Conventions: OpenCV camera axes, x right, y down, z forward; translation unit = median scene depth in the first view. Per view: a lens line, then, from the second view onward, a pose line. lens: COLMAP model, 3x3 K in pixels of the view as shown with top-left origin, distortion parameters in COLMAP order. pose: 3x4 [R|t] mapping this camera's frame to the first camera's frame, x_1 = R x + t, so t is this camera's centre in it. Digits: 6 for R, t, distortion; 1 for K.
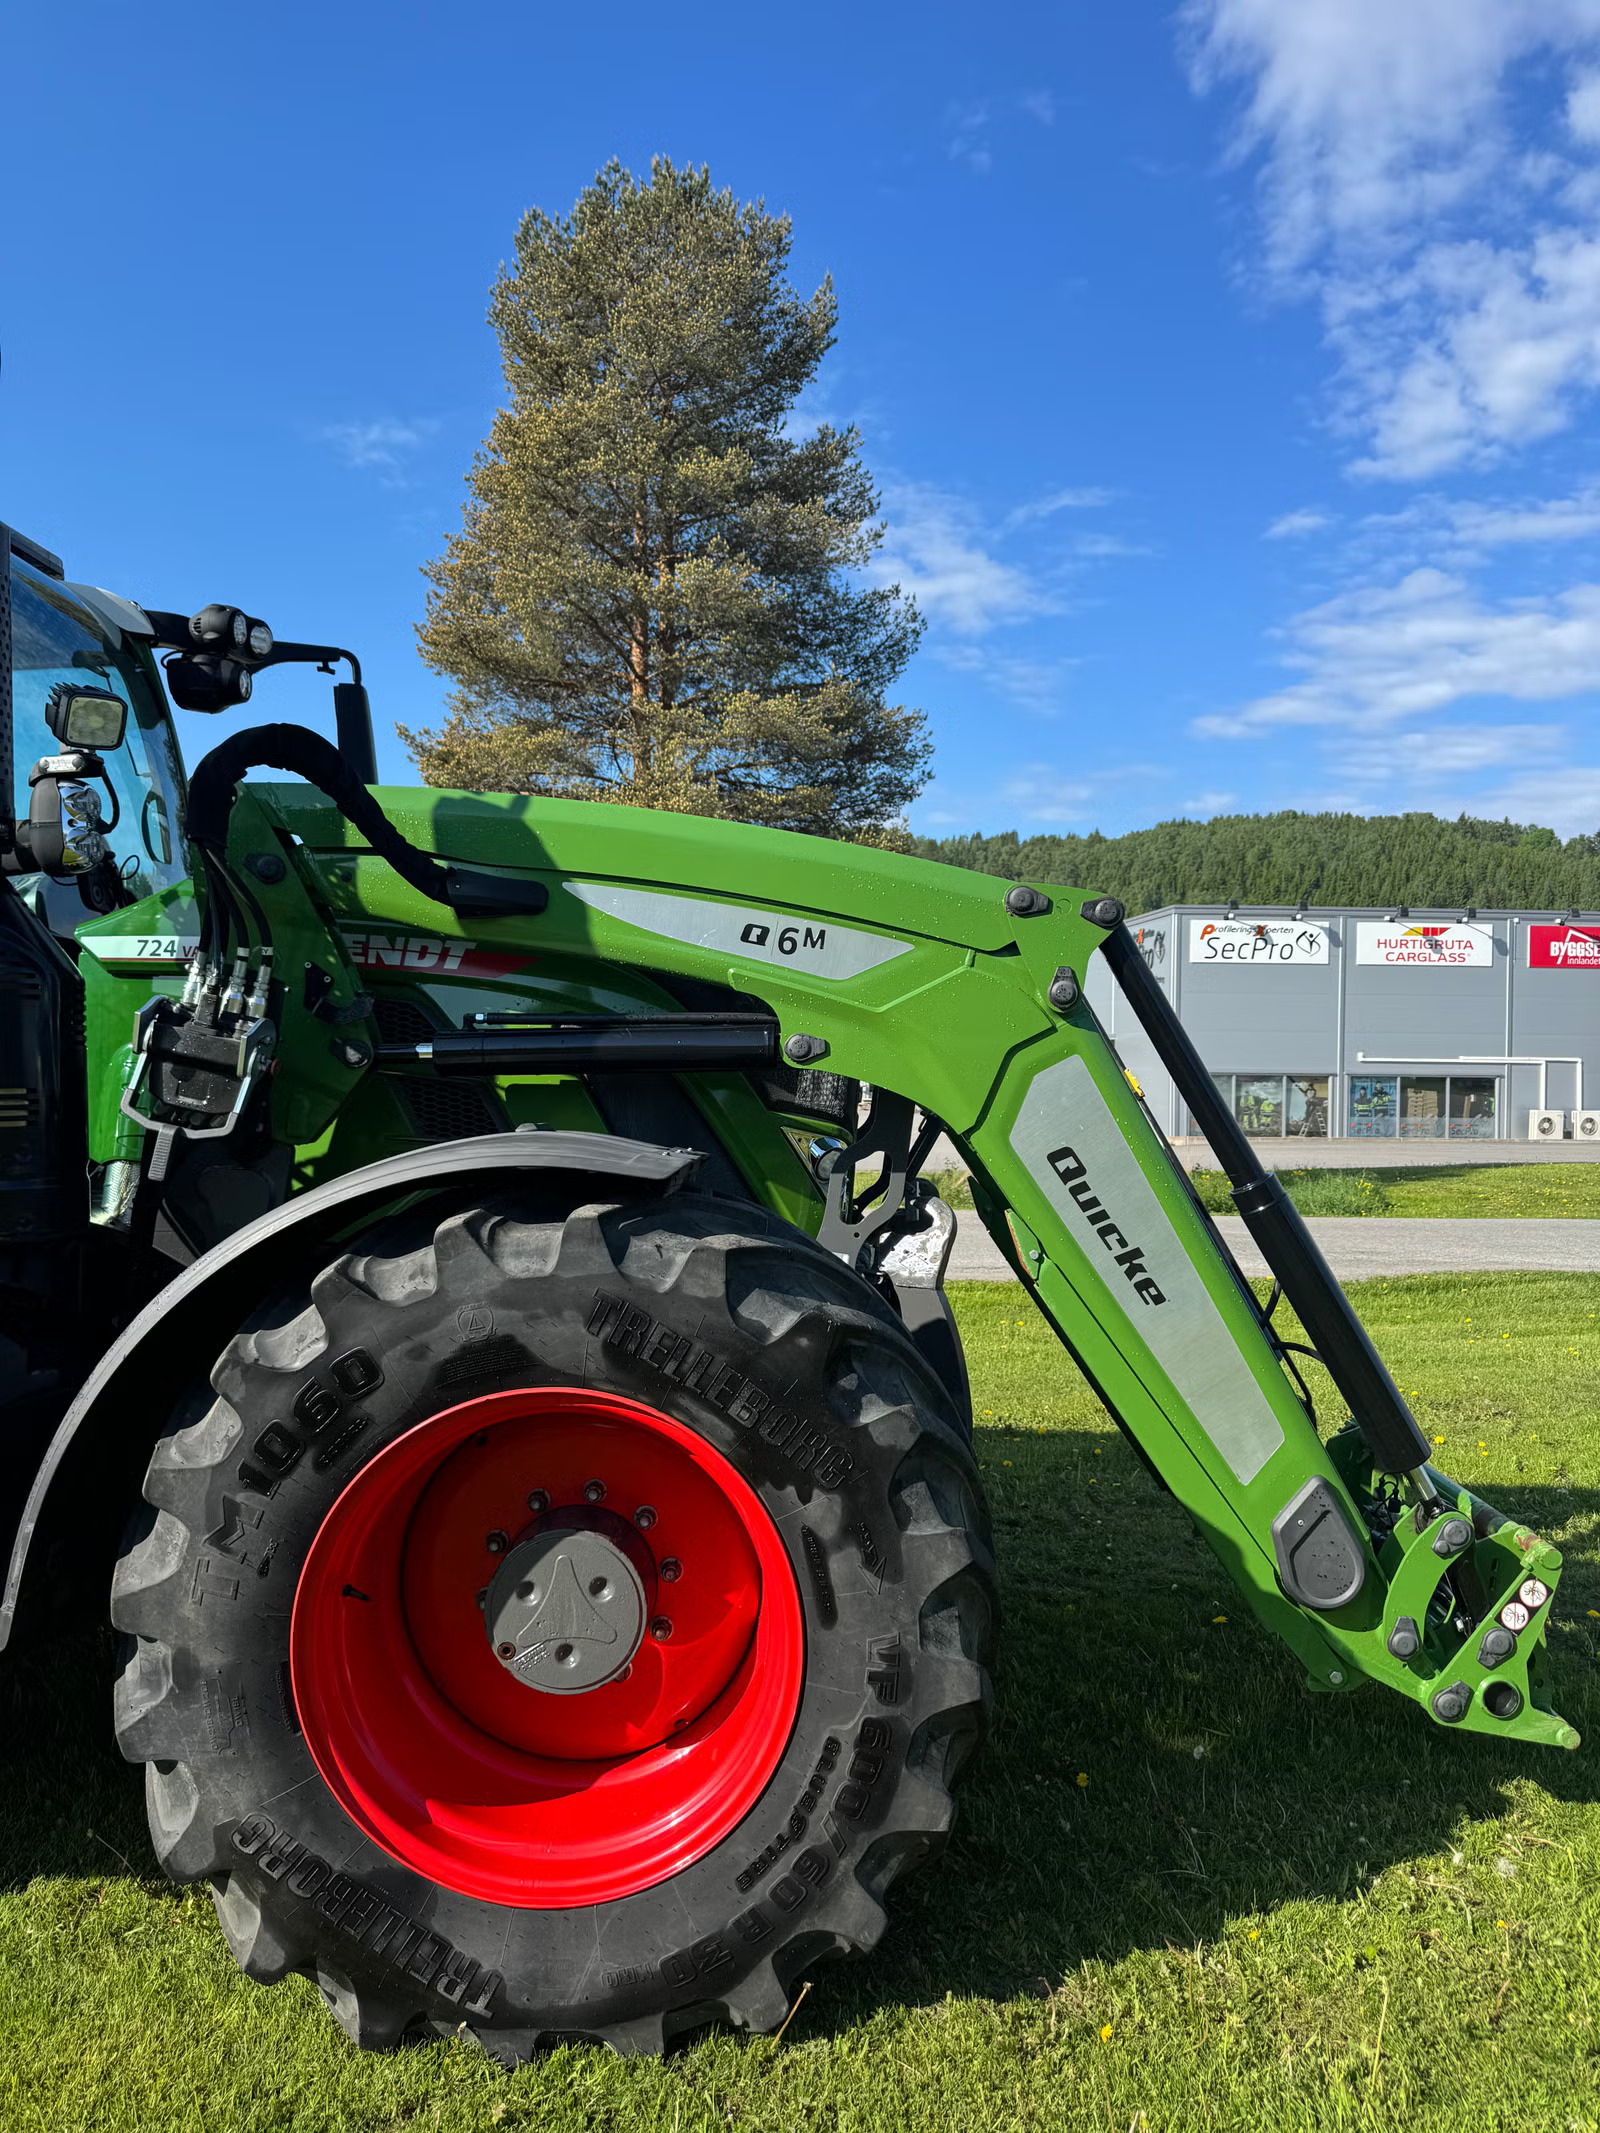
lens RADIAL K [[1505.3, 0, 812.2], [0, 1505.3, 1068.3], [0, 0, 1]] dist [0.079751, -0.130454]
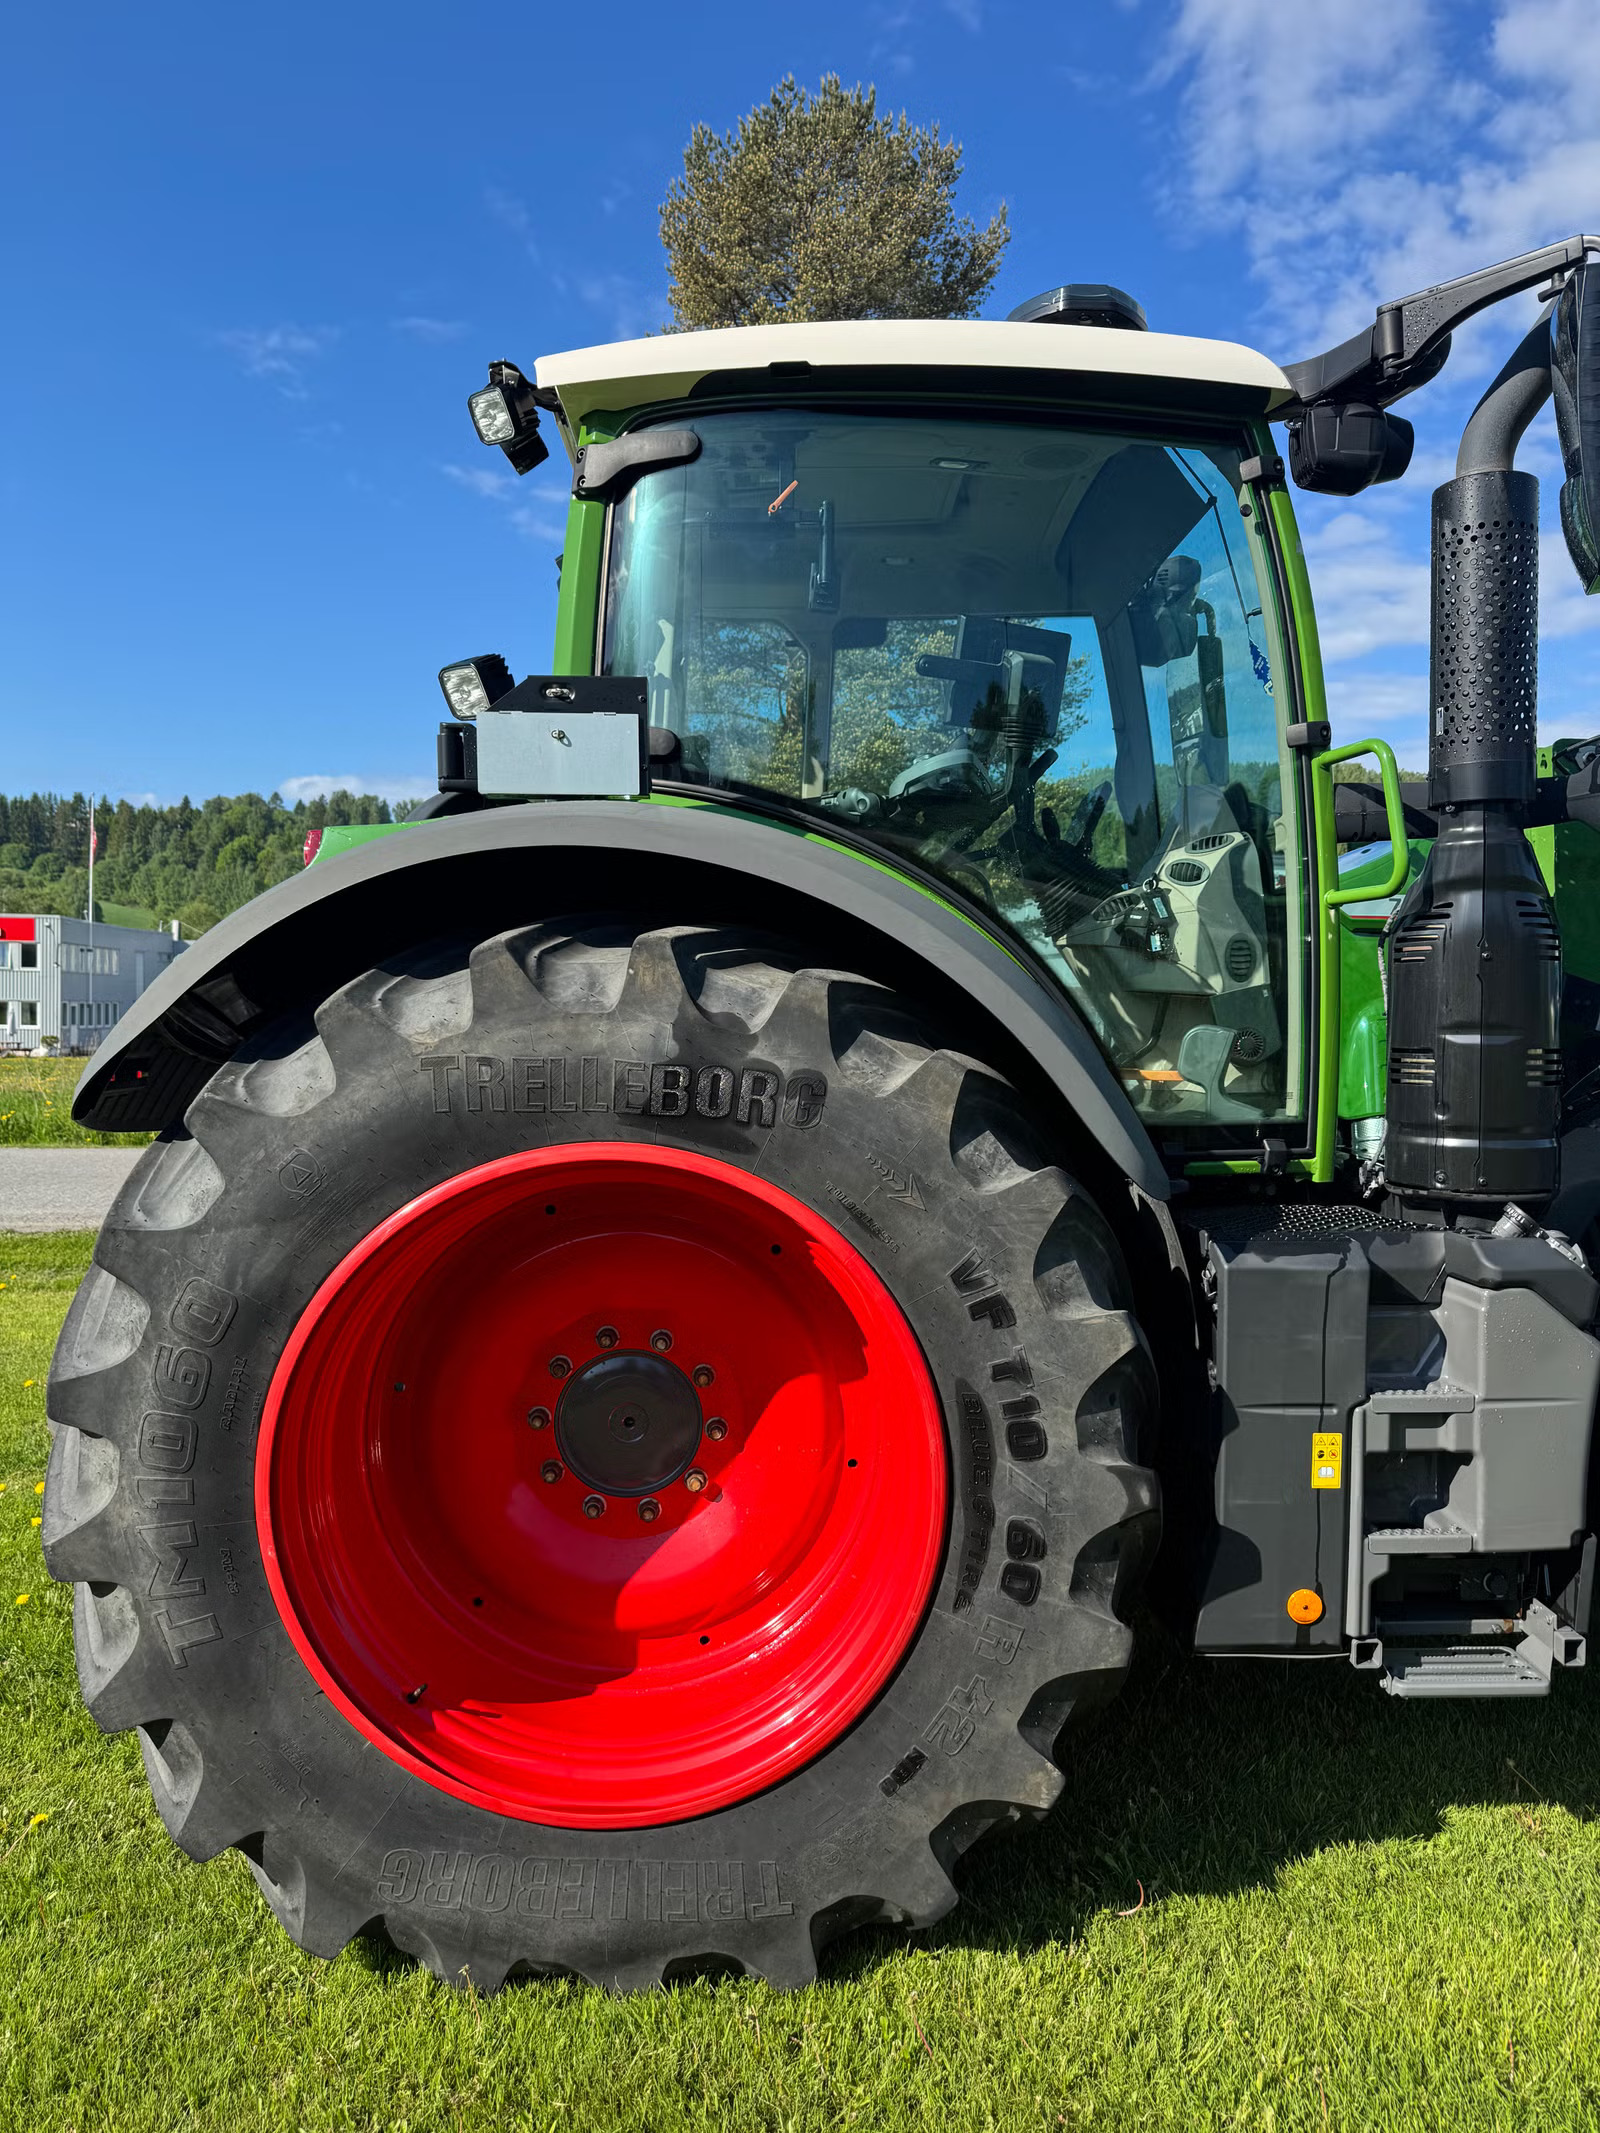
lens RADIAL K [[1514.5, 0, 788.2], [0, 1514.5, 1070.1], [0, 0, 1]] dist [0.080505, -0.120772]
pose [[0.999089, 0.007168, 0.042070, -0.979145], [-0.008768, 0.999241, 0.037963, -0.005269], [-0.041766, -0.038298, 0.998393, -0.002437]]
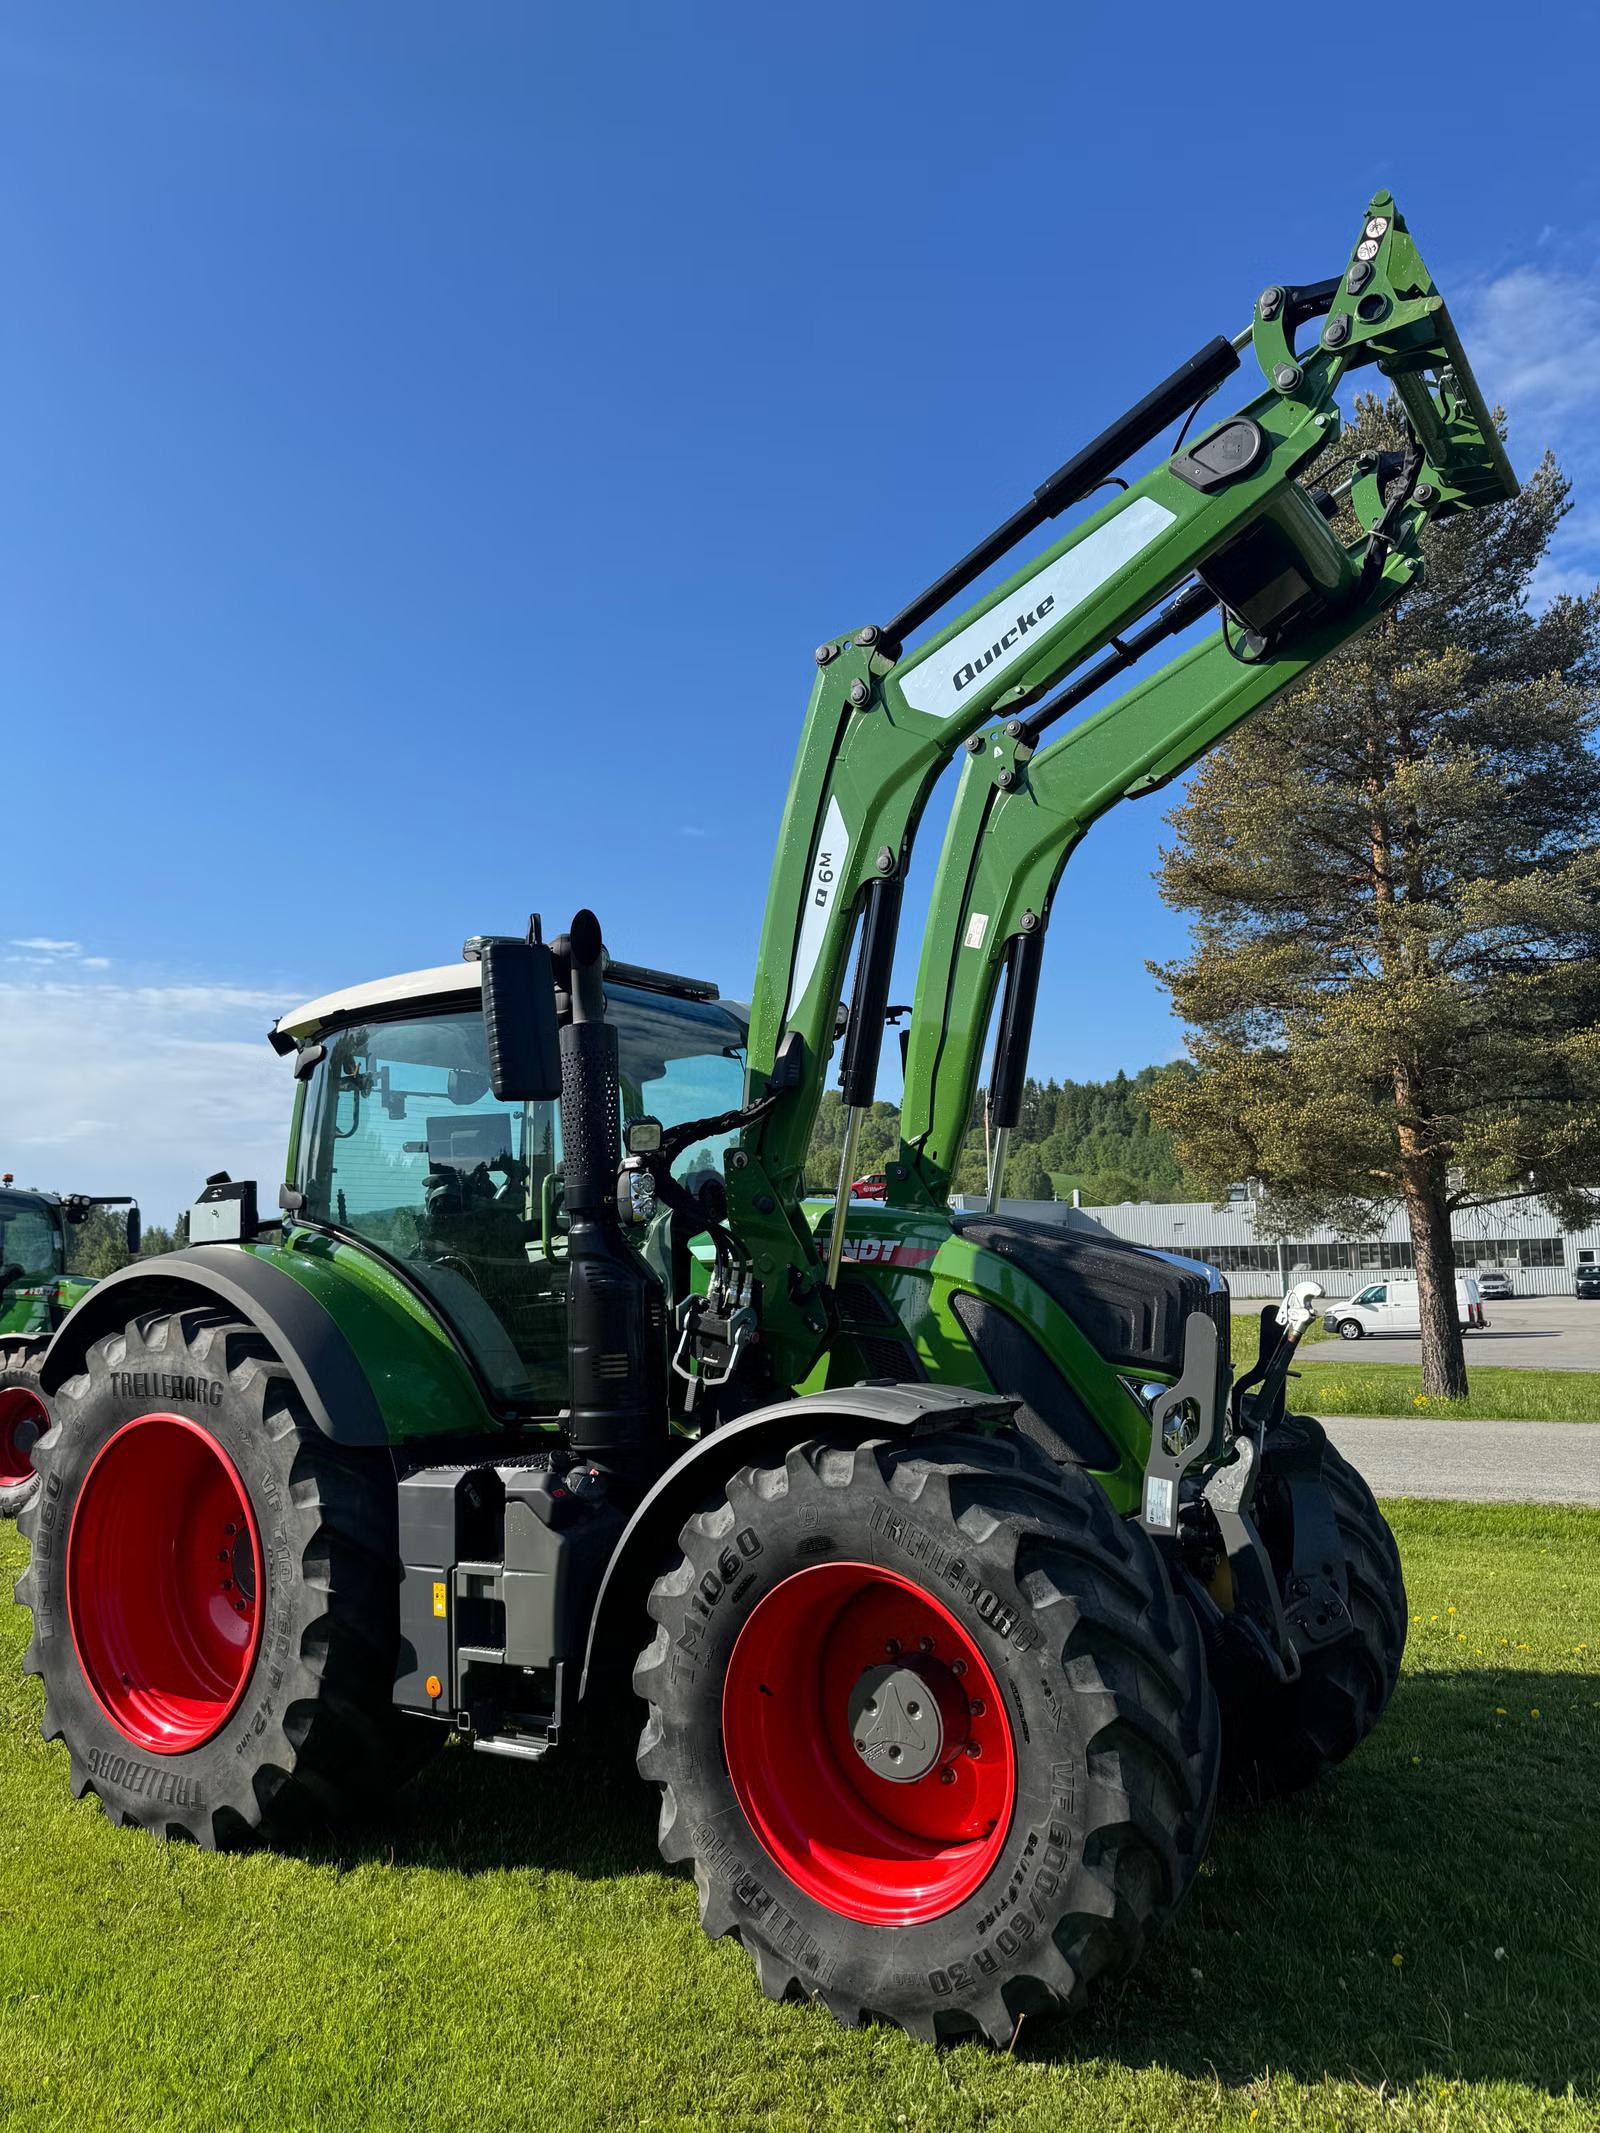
lens RADIAL K [[1514.5, 0, 788.2], [0, 1514.5, 1070.1], [0, 0, 1]] dist [0.080505, -0.120772]
pose [[0.838946, -0.101866, -0.534596, 0.512821], [0.034839, 0.990364, -0.134038, -0.061791], [0.543098, 0.093826, 0.834411, -0.295982]]
